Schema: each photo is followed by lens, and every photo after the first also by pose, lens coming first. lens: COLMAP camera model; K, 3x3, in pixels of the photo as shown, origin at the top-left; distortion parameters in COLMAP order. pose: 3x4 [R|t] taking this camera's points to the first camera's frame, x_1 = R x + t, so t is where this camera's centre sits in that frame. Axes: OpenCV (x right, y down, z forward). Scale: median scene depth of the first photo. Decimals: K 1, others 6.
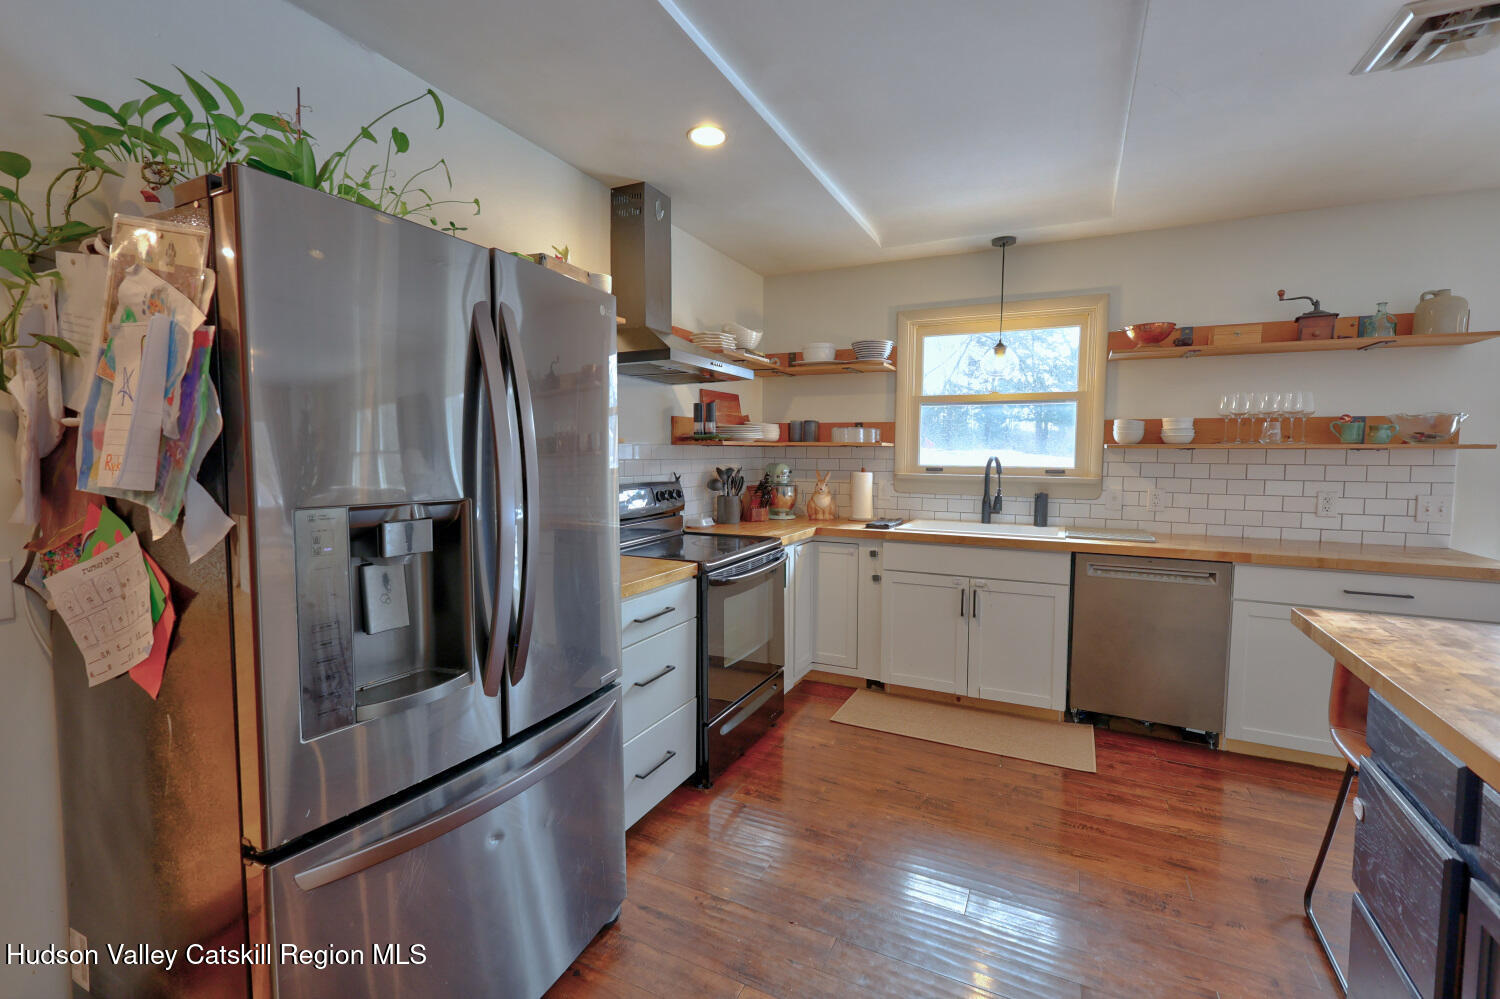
lens RADIAL K [[646.6, 0, 752.5], [0, 646.6, 495.8], [0, 0, 1]] dist [0.004800, -0.001028]
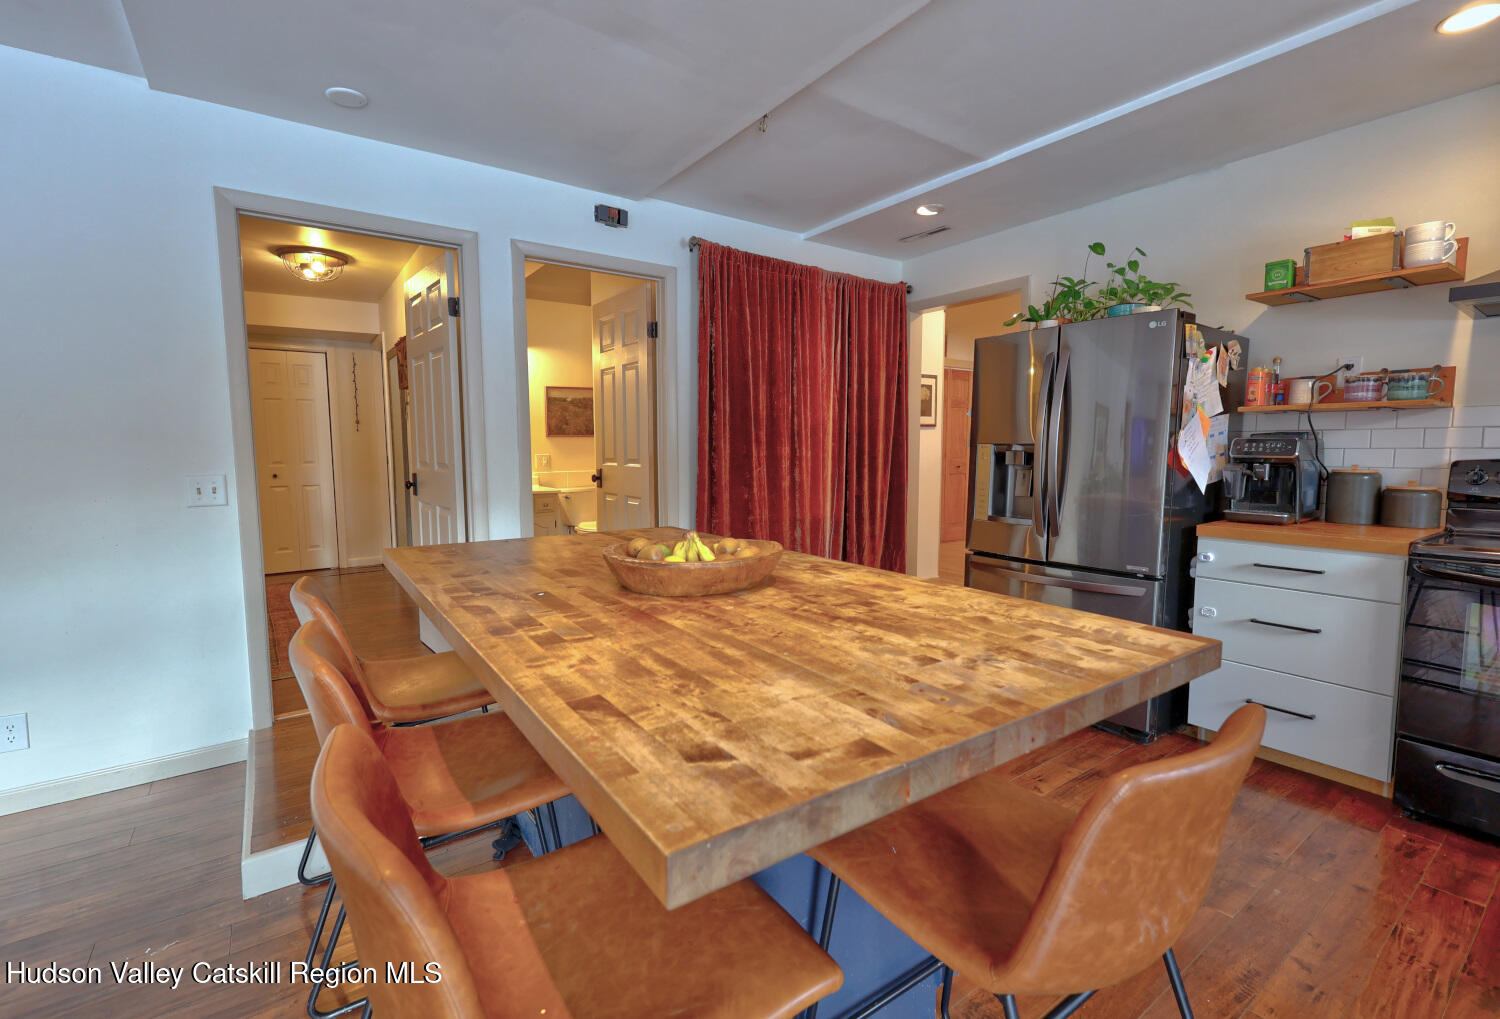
lens RADIAL K [[661.1, 0, 738.3], [0, 661.1, 505.6], [0, 0, 1]] dist [0.001702, 0.000060]
pose [[-0.480559, 0.073564, -0.873871, 0.776856], [-0.059821, 0.991405, 0.116355, 0.004756], [0.874919, 0.108191, -0.472028, 0.446561]]
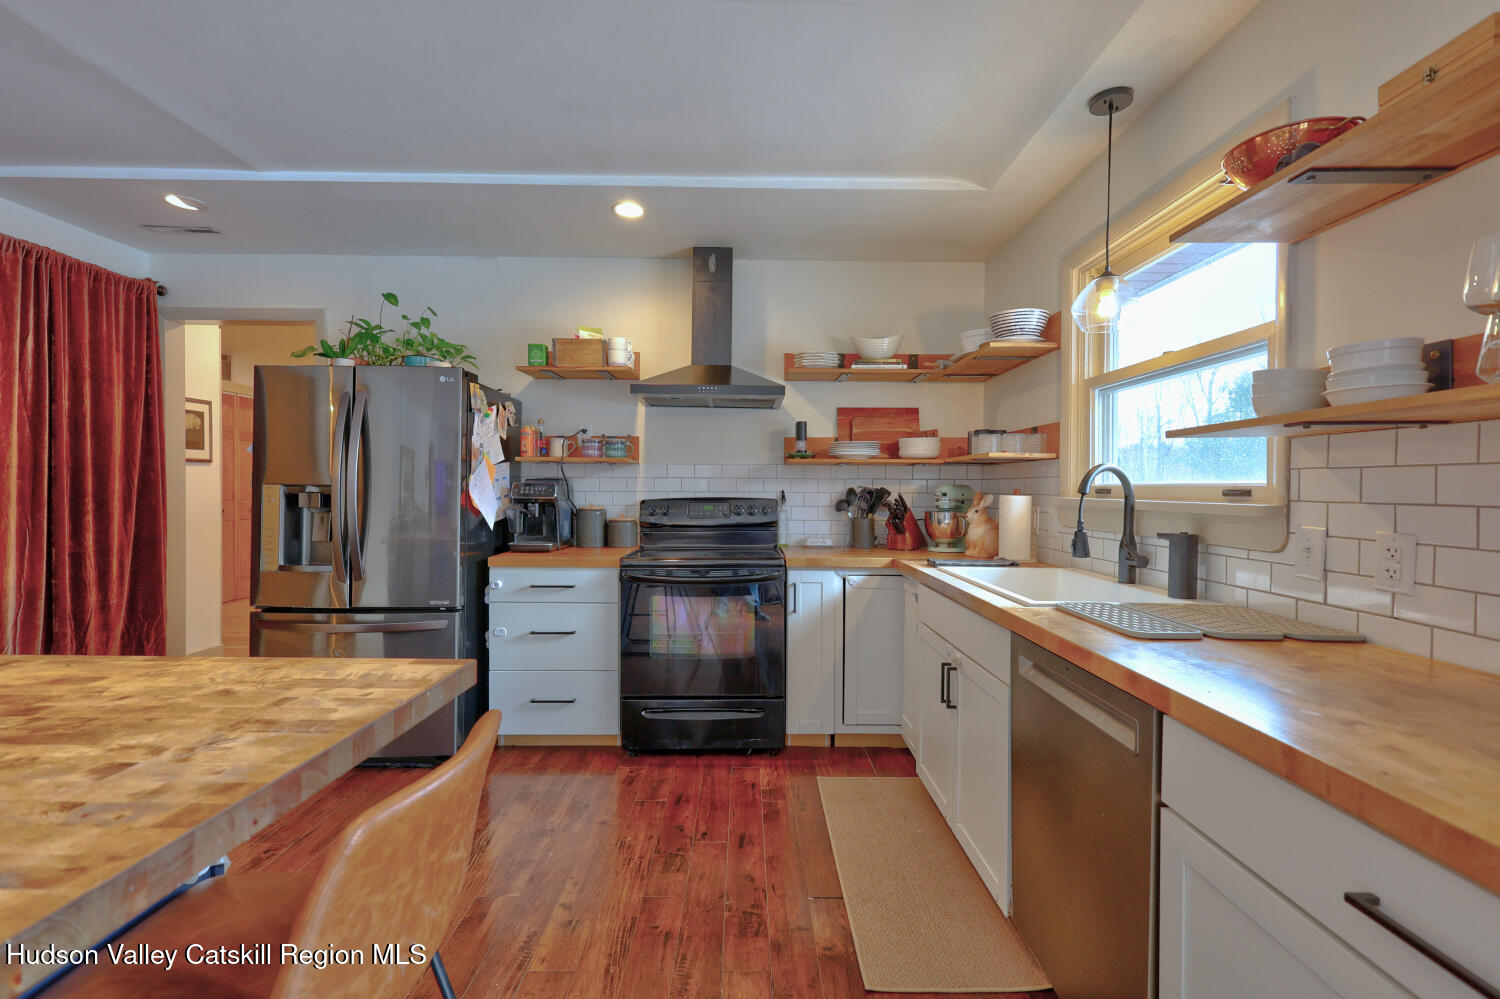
lens RADIAL K [[646.6, 0, 752.5], [0, 646.6, 495.8], [0, 0, 1]] dist [0.004800, -0.001028]
pose [[0.448281, 0.007215, -0.893863, 0.778950], [-0.065050, 0.997579, -0.024571, 0.001104], [0.891522, 0.069161, 0.447666, 0.474628]]
